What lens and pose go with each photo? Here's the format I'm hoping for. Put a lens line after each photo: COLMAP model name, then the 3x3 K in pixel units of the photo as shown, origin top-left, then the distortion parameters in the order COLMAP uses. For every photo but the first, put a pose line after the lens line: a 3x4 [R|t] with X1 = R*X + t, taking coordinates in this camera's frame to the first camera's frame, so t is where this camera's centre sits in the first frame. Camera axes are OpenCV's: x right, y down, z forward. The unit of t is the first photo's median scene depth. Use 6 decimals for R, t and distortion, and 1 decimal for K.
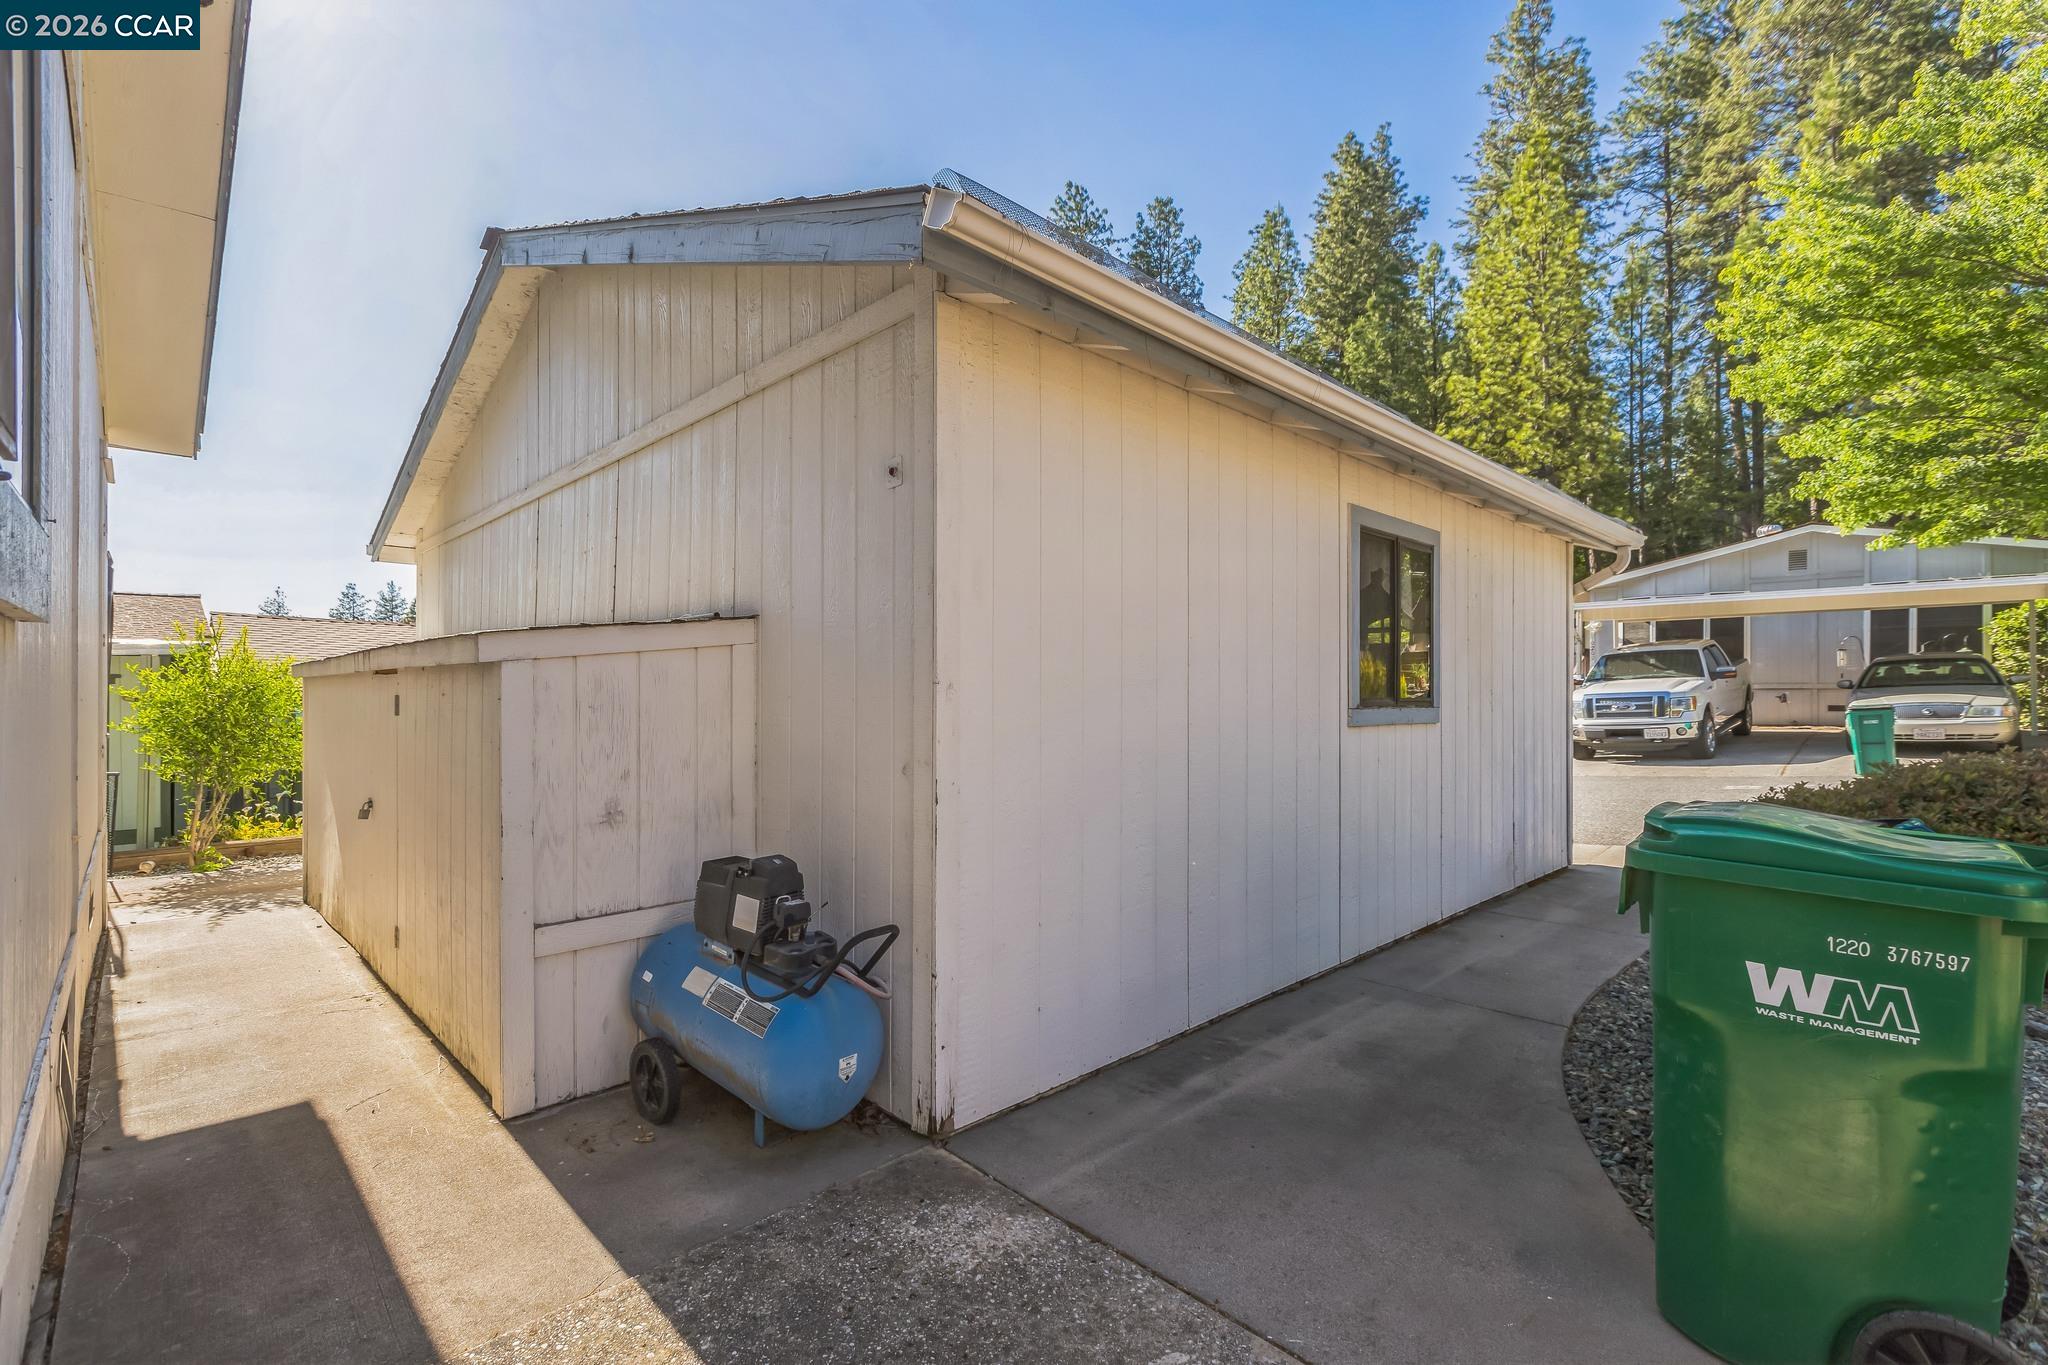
lens RADIAL K [[913.9, 0, 1024.8], [0, 913.9, 685.9], [0, 0, 1]] dist [0.004156, -0.001178]
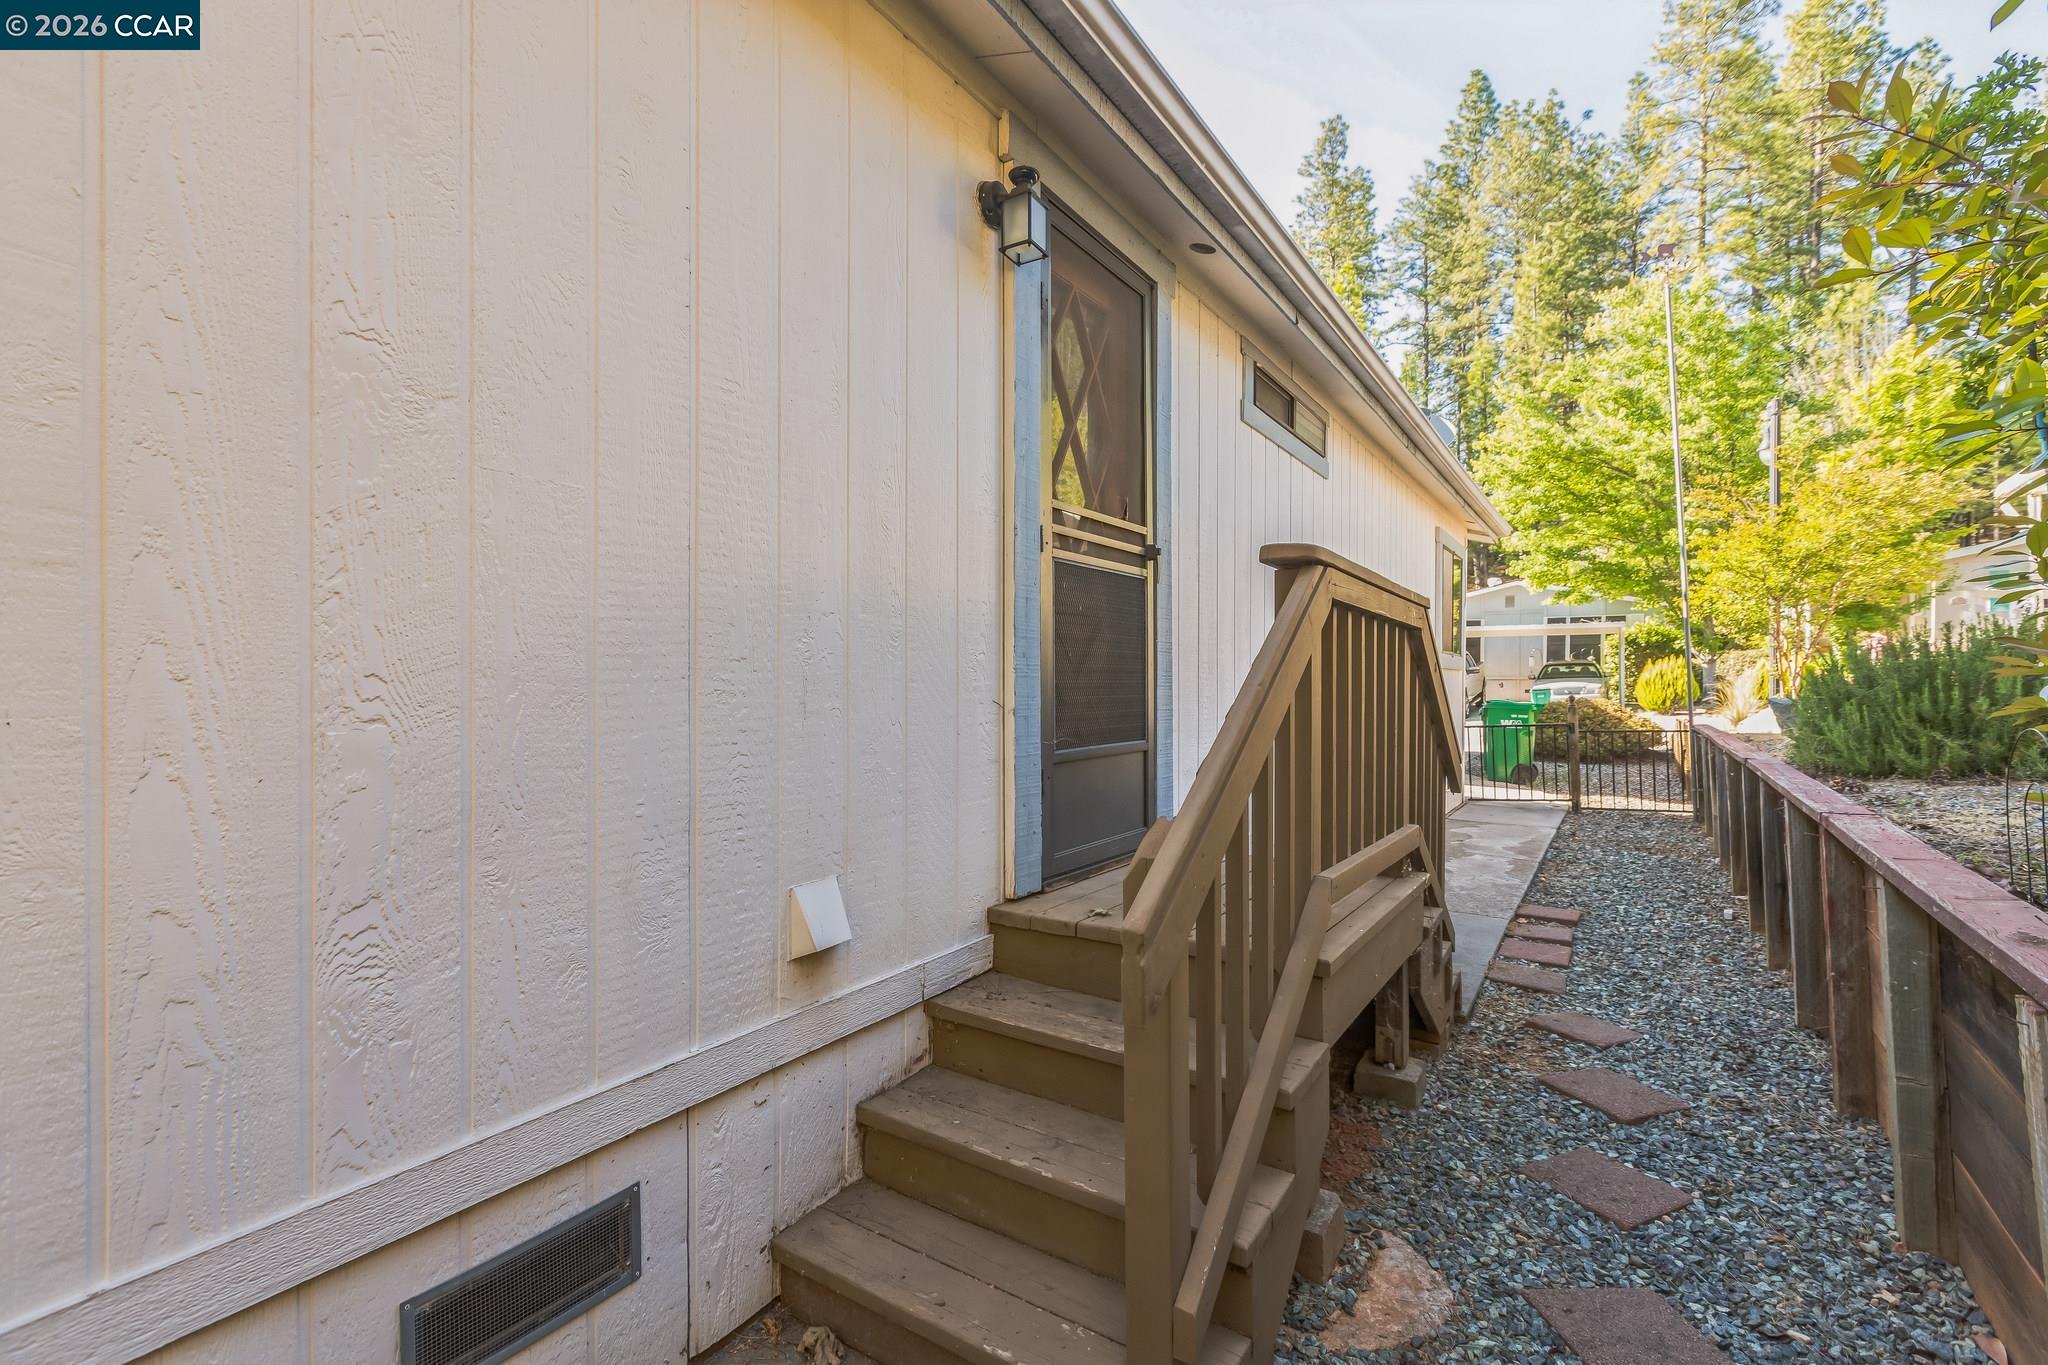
lens RADIAL K [[913.9, 0, 1022.1], [0, 913.9, 681.8], [0, 0, 1]] dist [0.004156, -0.001178]
pose [[0.977718, 0.006316, 0.209827, -0.404814], [-0.007738, 0.999952, 0.005957, 0.004073], [-0.209780, -0.007448, 0.977720, -0.481971]]
